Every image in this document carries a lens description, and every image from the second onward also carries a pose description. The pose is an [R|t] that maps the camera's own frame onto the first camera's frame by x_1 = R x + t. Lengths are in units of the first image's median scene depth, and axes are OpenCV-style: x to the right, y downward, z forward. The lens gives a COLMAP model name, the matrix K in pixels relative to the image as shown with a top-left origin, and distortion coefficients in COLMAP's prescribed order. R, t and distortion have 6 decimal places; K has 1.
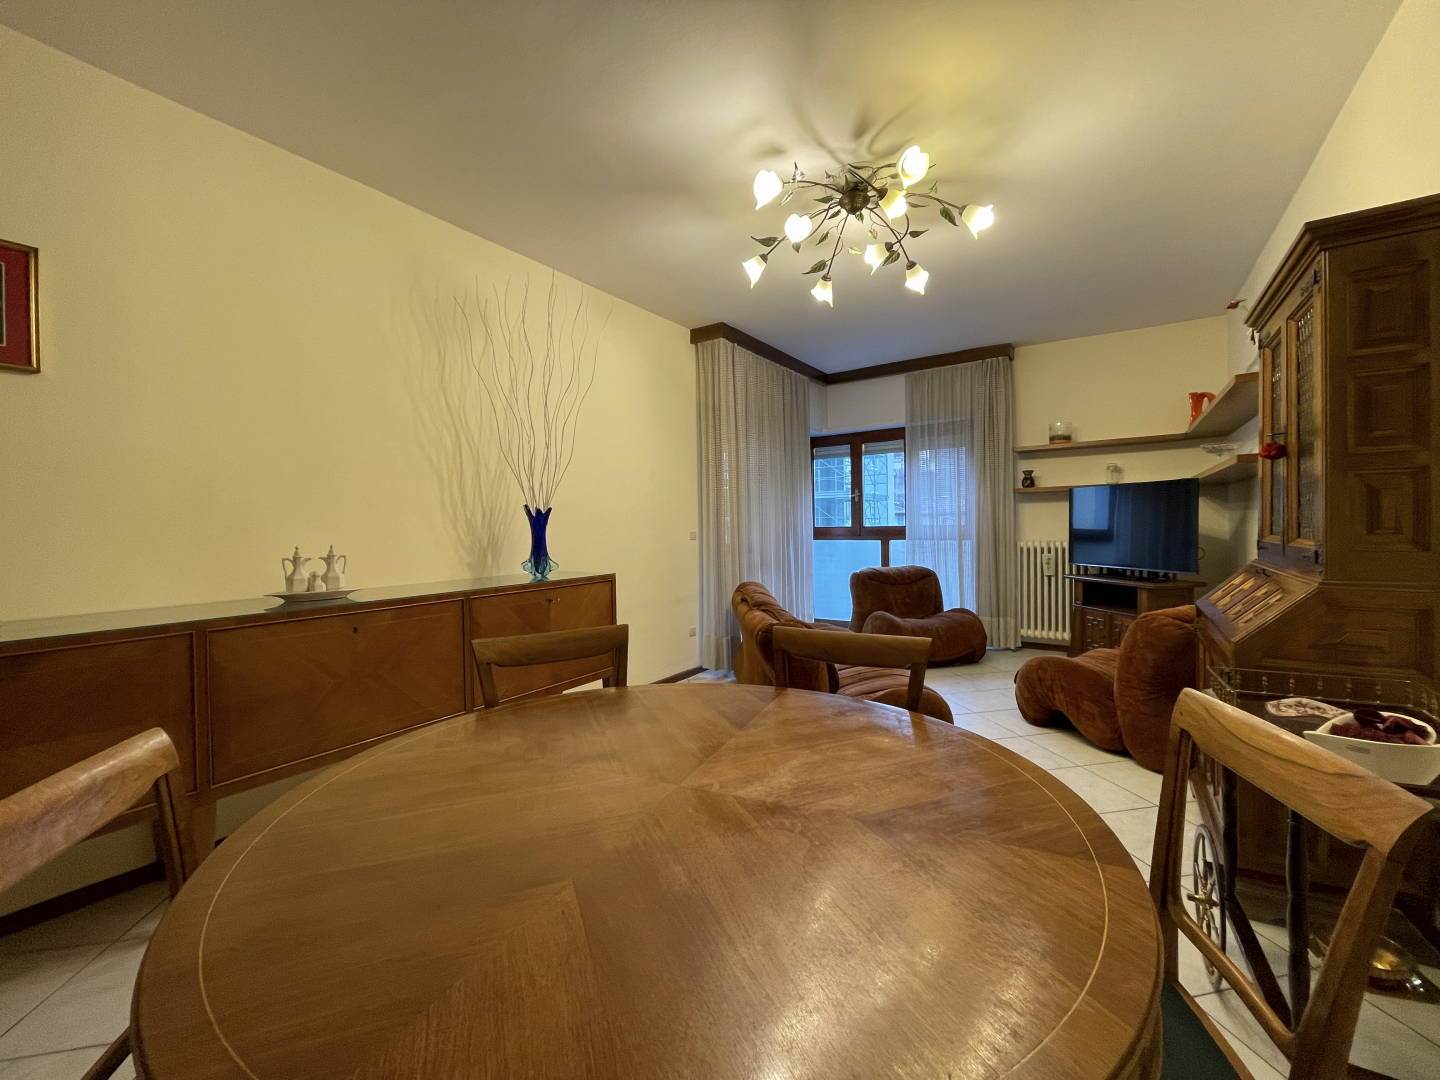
lens RADIAL K [[577.0, 0, 715.8], [0, 577.0, 537.1], [0, 0, 1]] dist [0.002844, -0.000039]
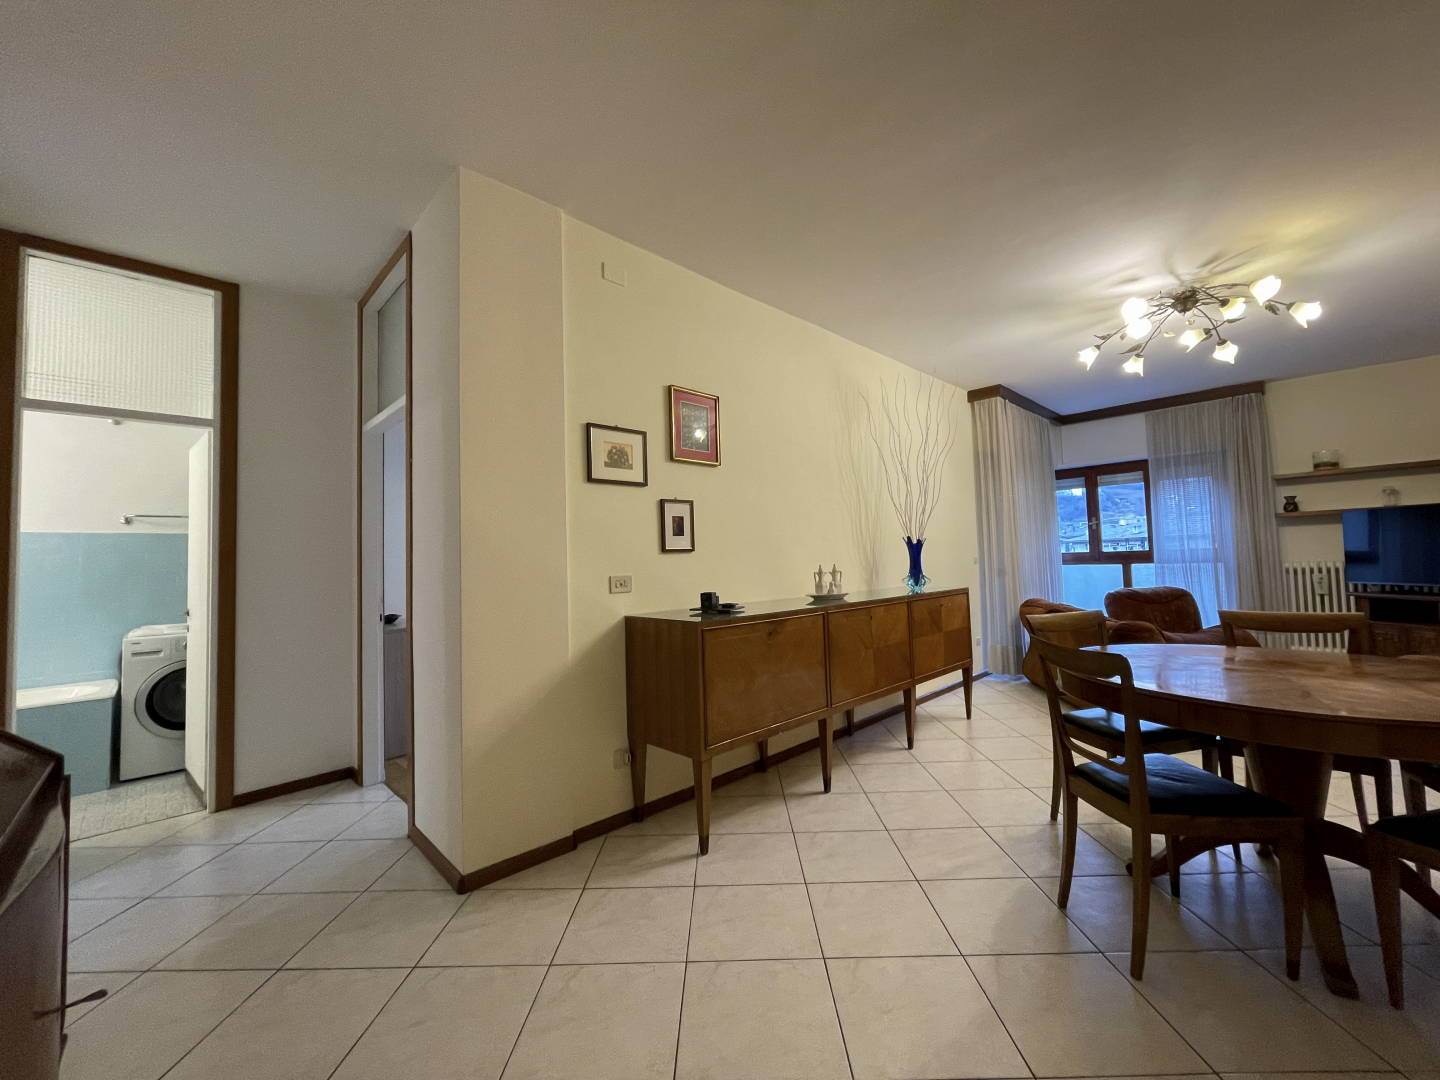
lens RADIAL K [[577.0, 0, 723.6], [0, 577.0, 536.0], [0, 0, 1]] dist [0.002844, -0.000039]
pose [[0.981501, -0.020670, -0.190338, -0.292723], [0.009593, 0.998216, -0.058935, 0.011933], [0.191217, 0.056019, 0.979948, -0.251553]]
